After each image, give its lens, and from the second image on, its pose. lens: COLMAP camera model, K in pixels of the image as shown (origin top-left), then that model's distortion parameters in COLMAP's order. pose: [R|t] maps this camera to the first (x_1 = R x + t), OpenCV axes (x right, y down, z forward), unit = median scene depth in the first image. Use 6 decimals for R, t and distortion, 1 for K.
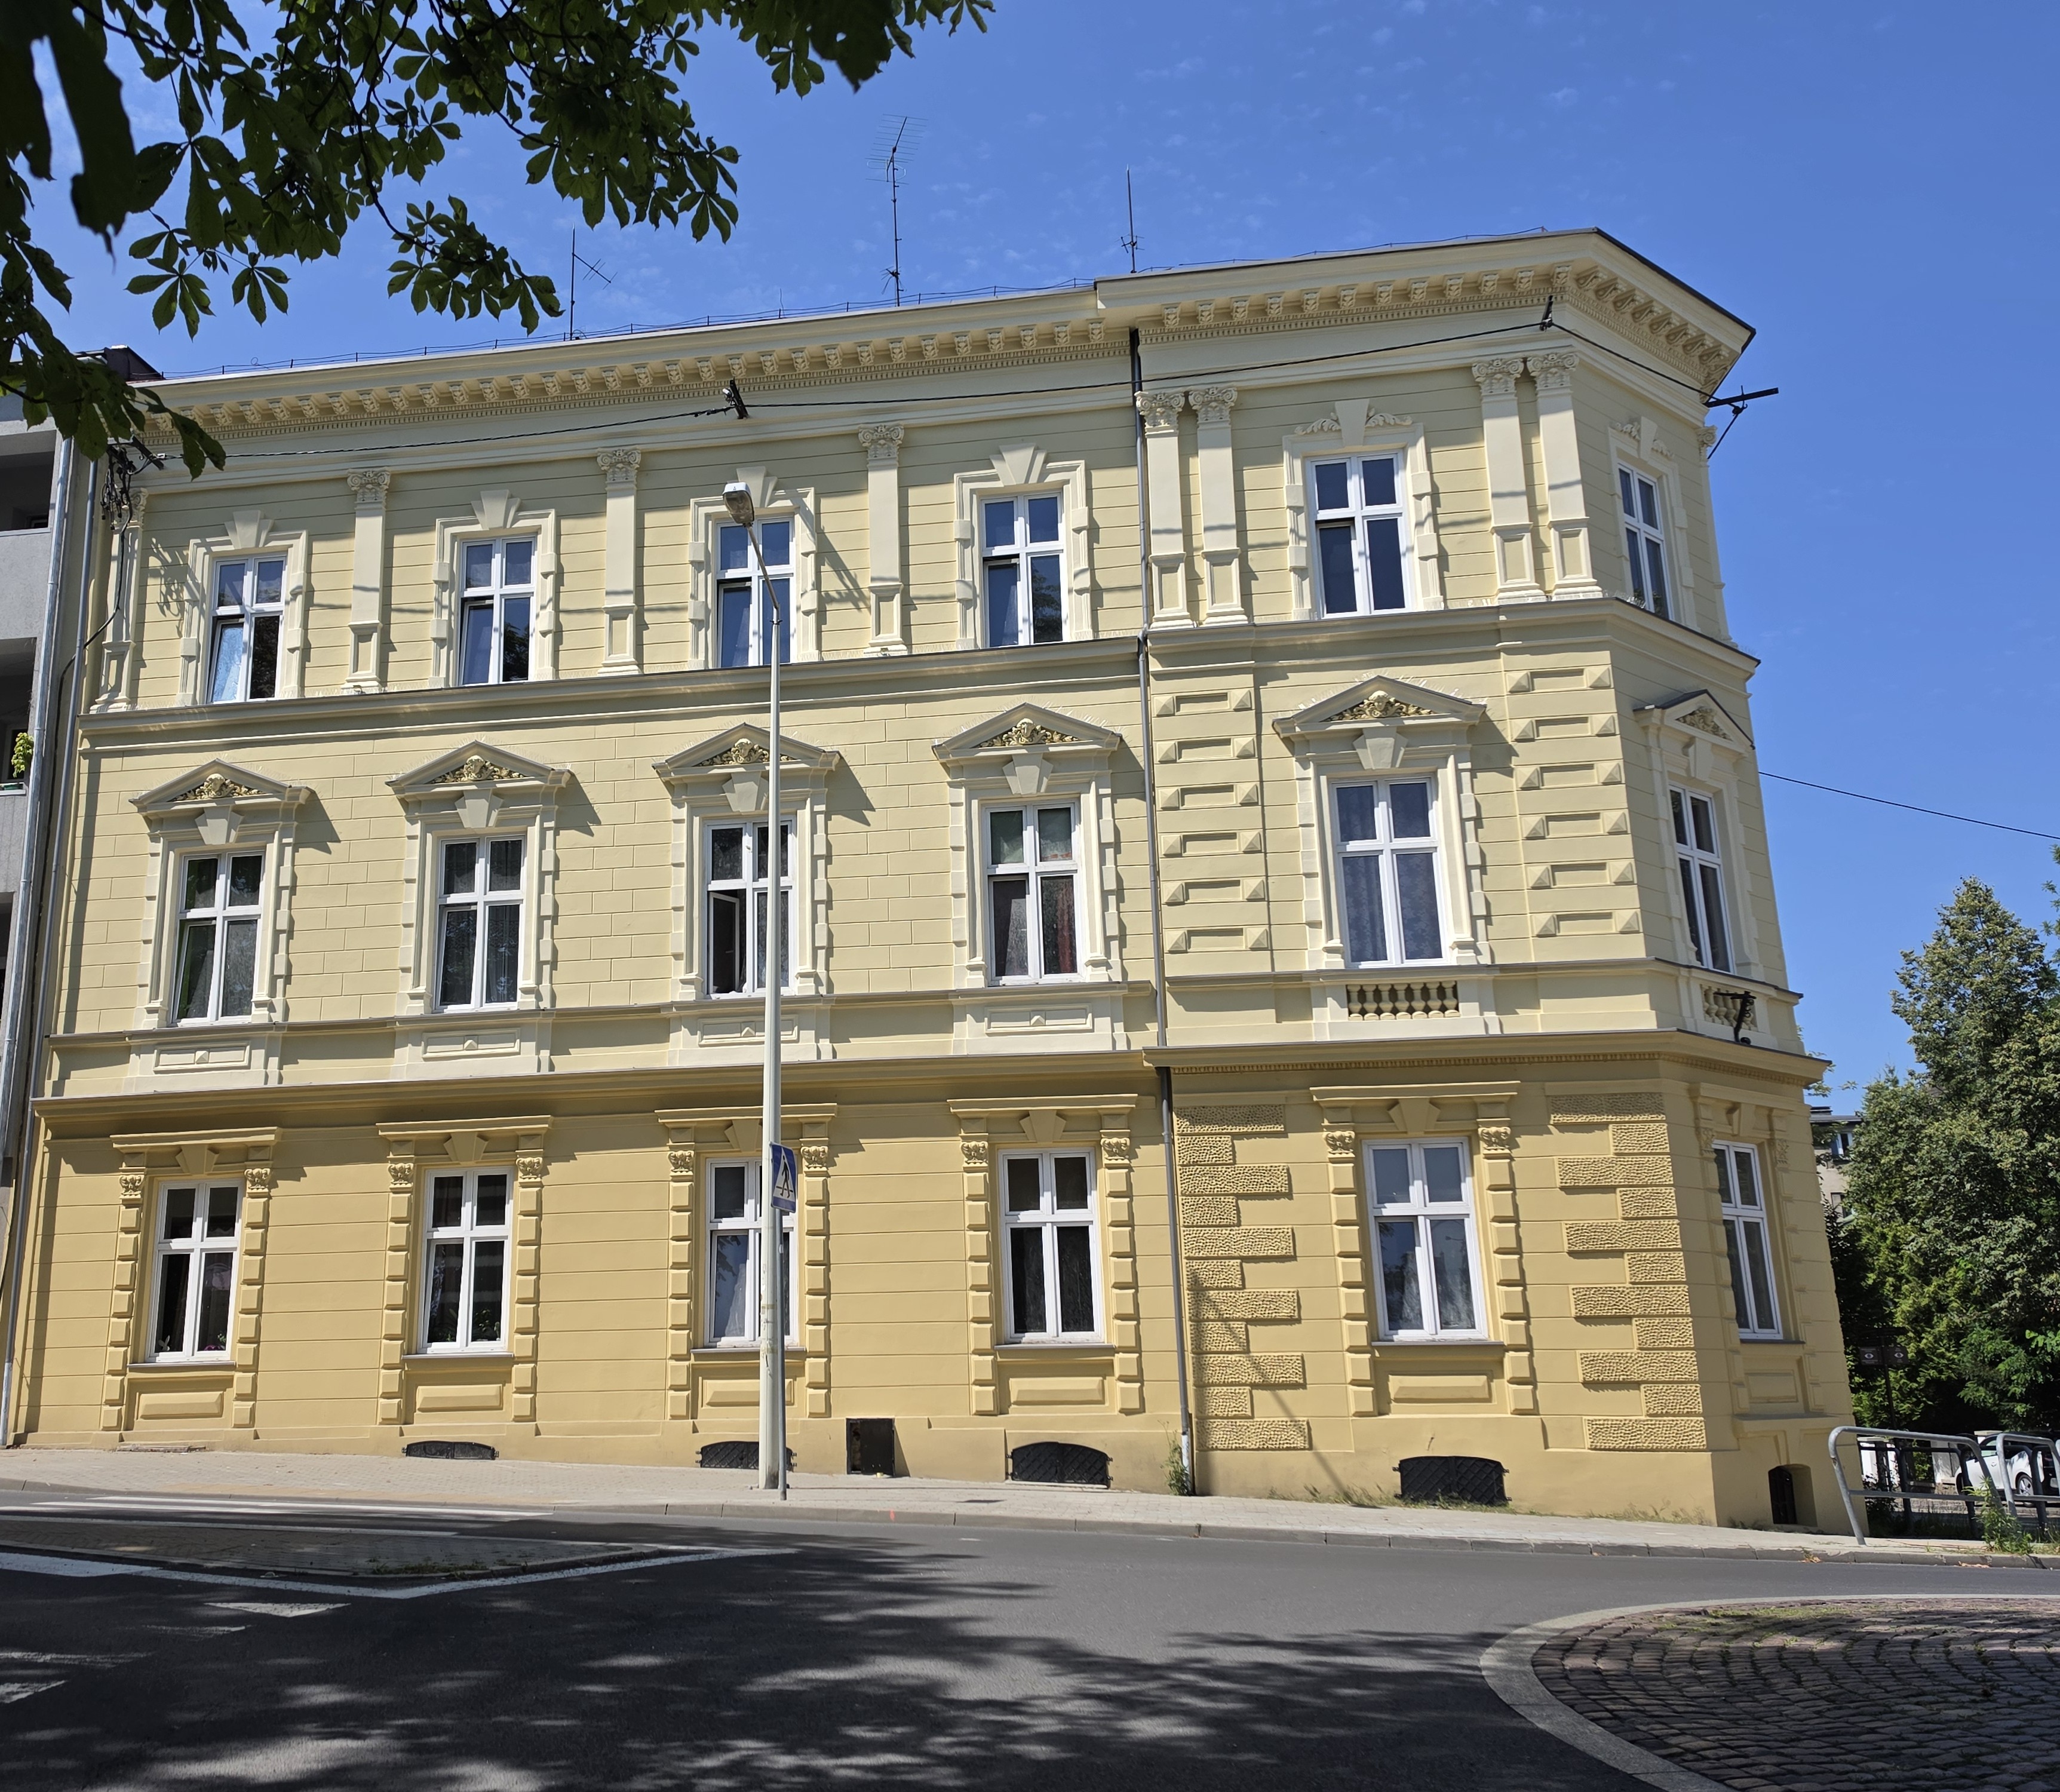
lens RADIAL K [[1922.2, 0, 860.1], [0, 1922.2, 892.5], [0, 0, 1]] dist [0.144879, -0.281907]
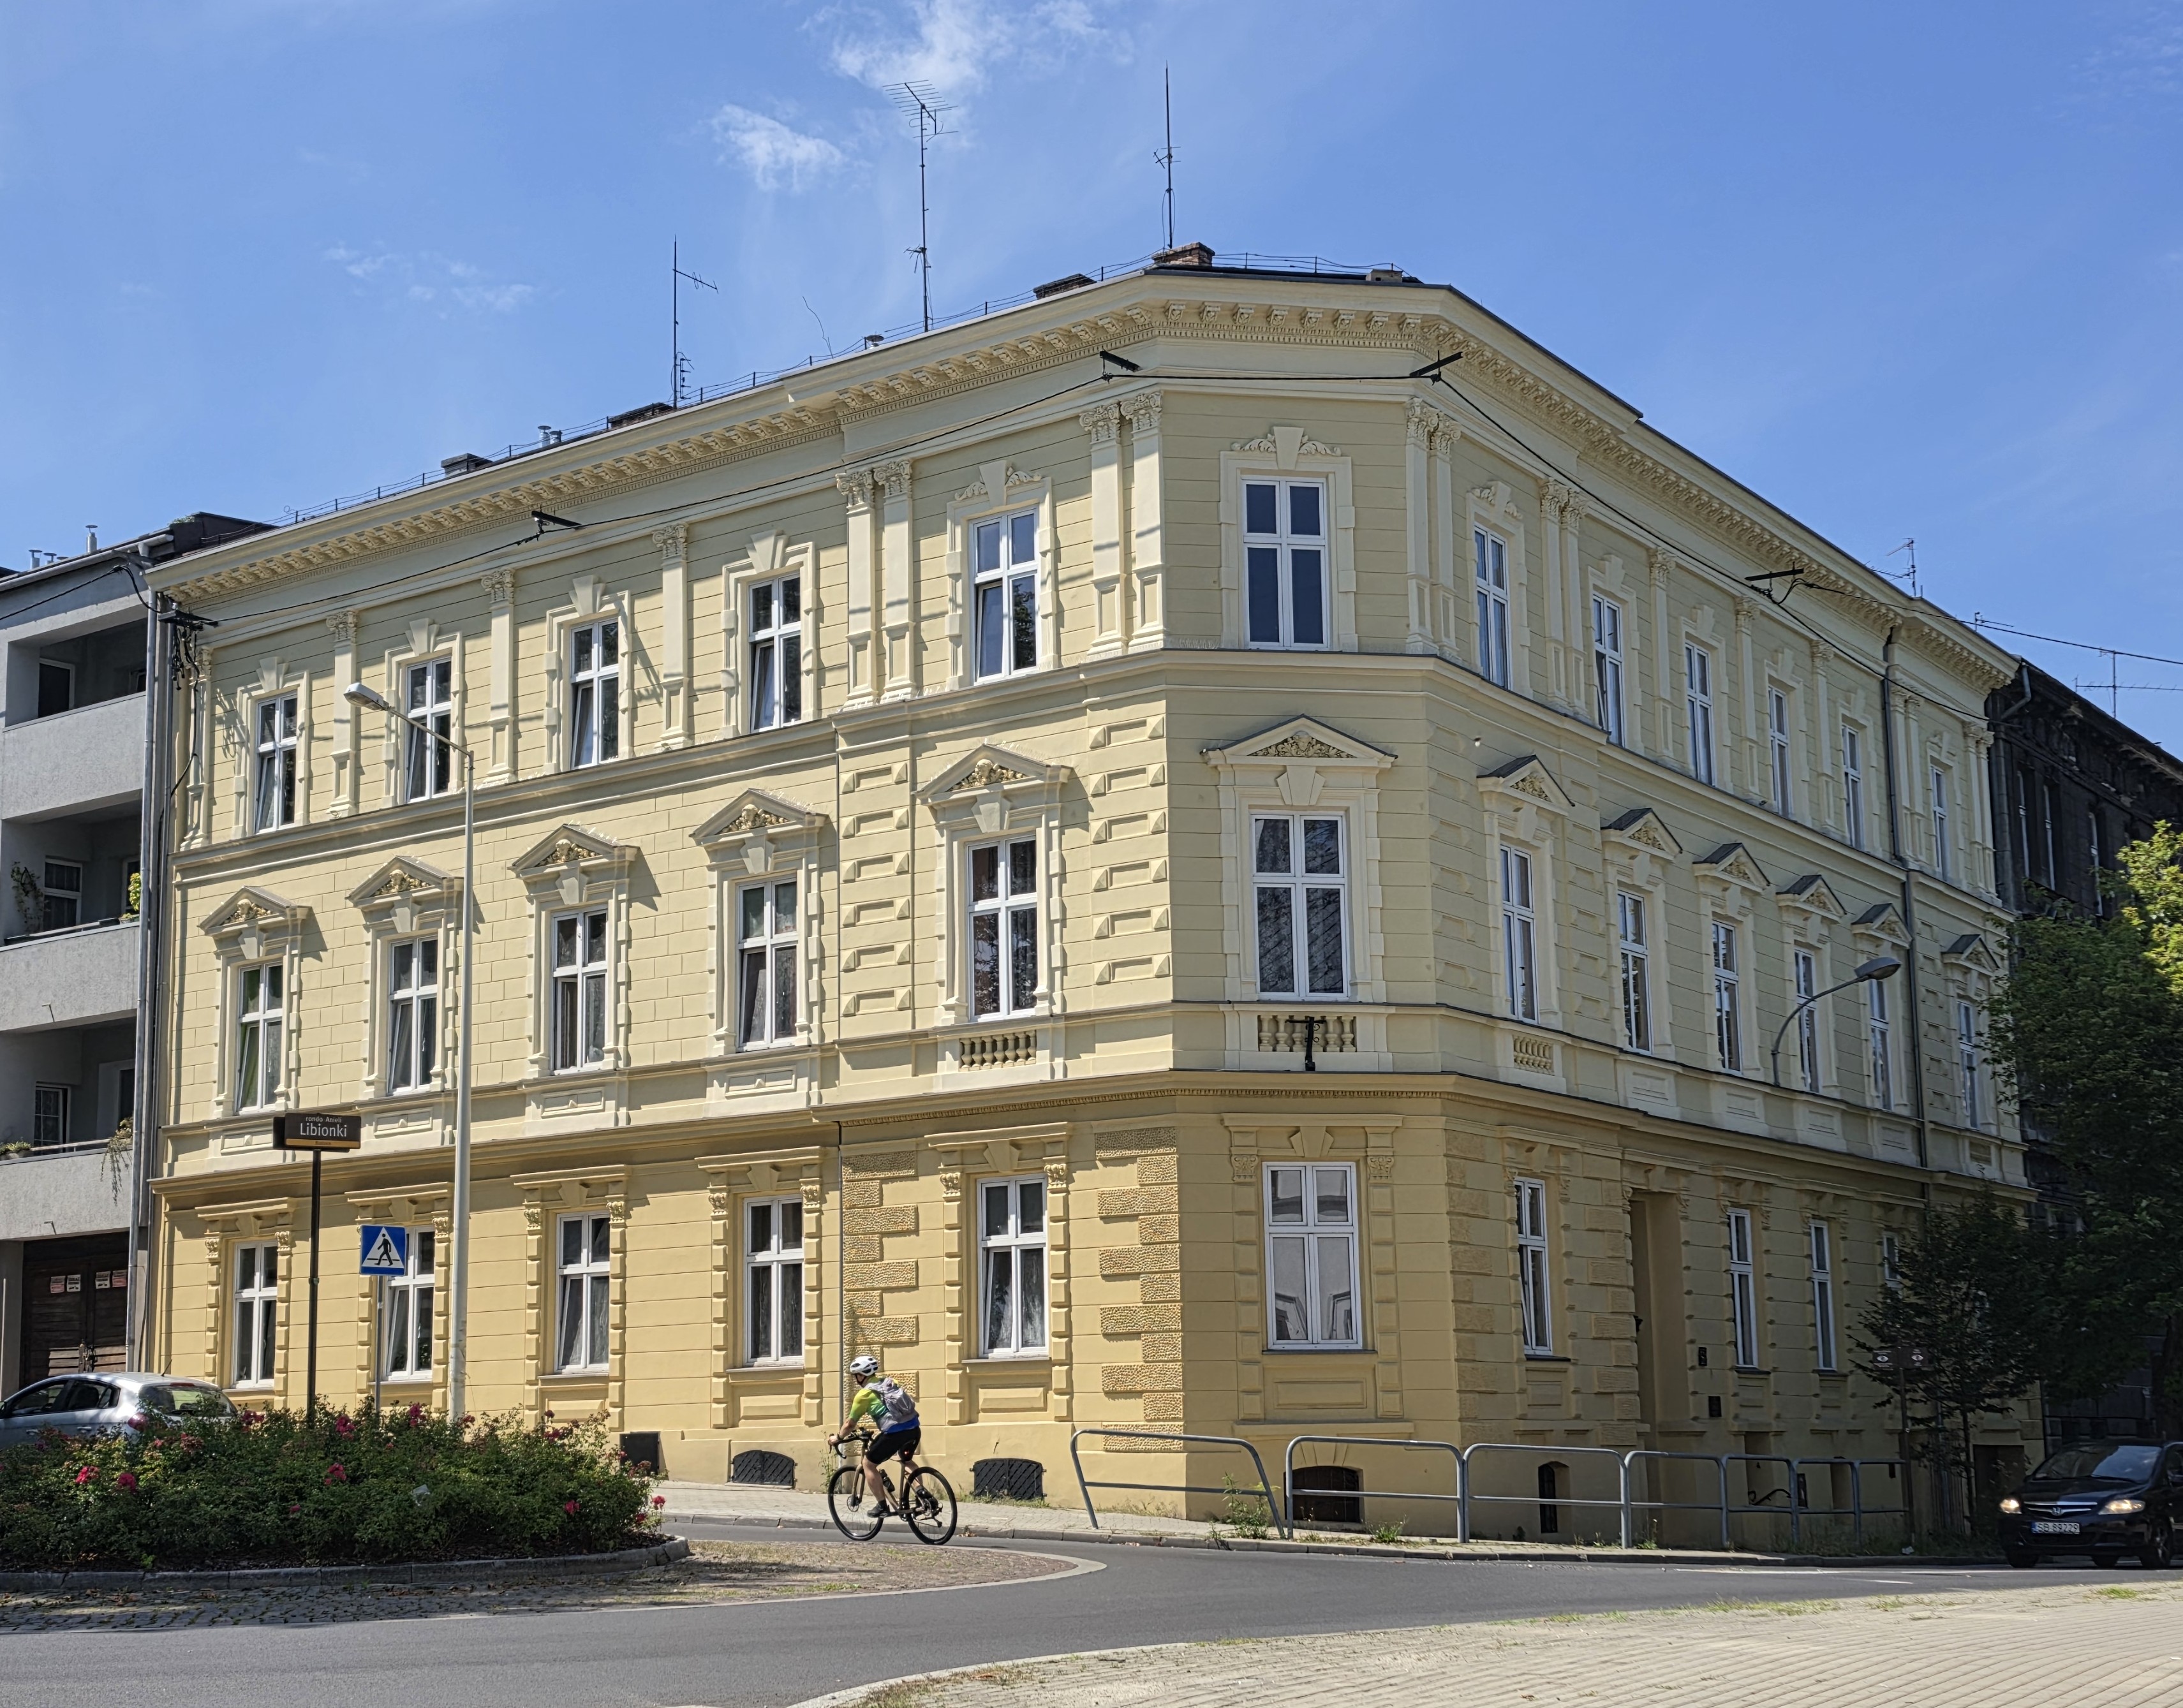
lens RADIAL K [[2820.7, 0, 1091.8], [0, 2820.7, 998.8], [0, 0, 1]] dist [0.179926, -0.623066]
pose [[0.898596, -0.069155, -0.433292, 0.930641], [0.115072, 0.990080, 0.080625, -0.086897], [0.423418, -0.122309, 0.897640, -0.359808]]
